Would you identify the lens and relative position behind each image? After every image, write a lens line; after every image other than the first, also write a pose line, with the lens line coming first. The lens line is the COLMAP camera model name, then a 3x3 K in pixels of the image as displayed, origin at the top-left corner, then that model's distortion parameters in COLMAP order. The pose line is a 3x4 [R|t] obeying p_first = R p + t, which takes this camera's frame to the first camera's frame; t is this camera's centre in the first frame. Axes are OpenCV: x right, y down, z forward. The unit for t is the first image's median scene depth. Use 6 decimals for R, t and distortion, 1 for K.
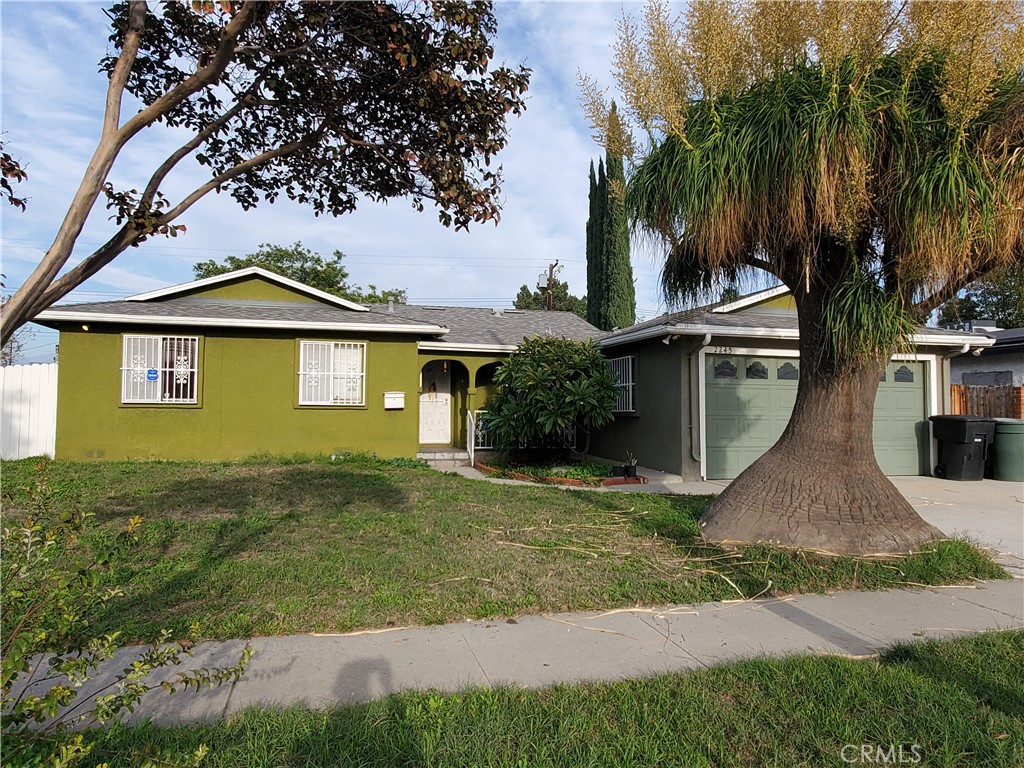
lens RADIAL K [[617.7, 0, 512.0], [0, 617.7, 384.0], [0, 0, 1]] dist [-0.002919, -0.000454]
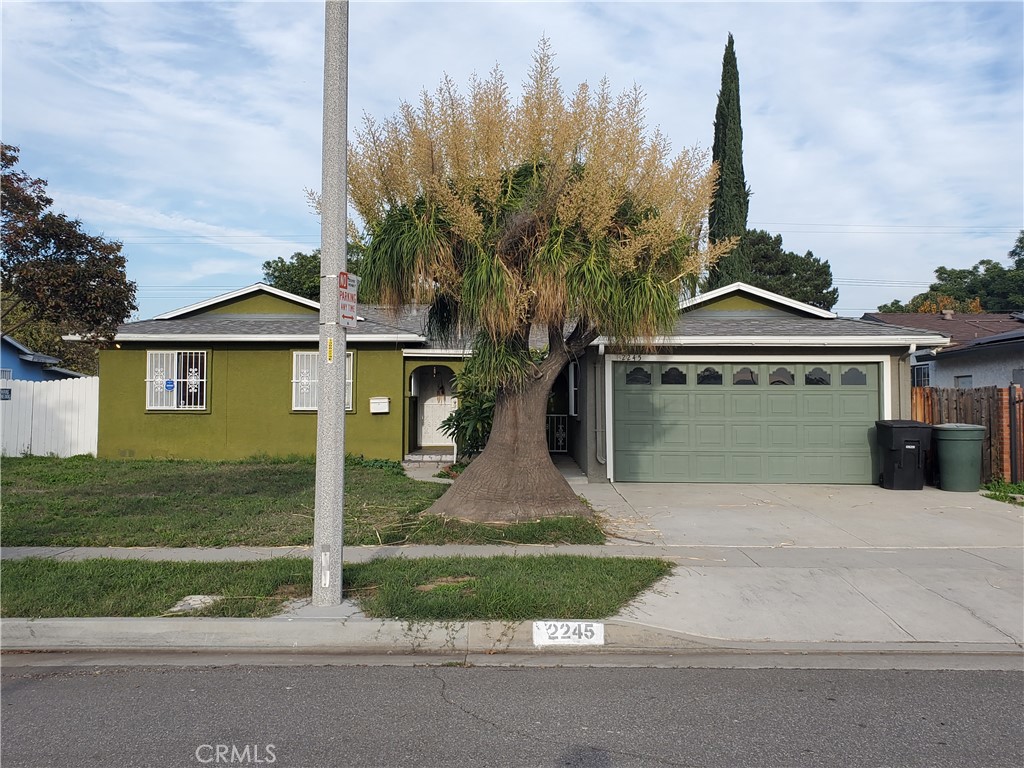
lens RADIAL K [[781.0, 0, 512.0], [0, 781.0, 384.0], [0, 0, 1]] dist [0.023929, 0.000562]
pose [[0.971545, -0.011463, -0.236576, 0.386768], [0.014224, 0.999849, 0.009969, -0.022658], [0.236426, -0.013051, 0.971562, -0.273885]]
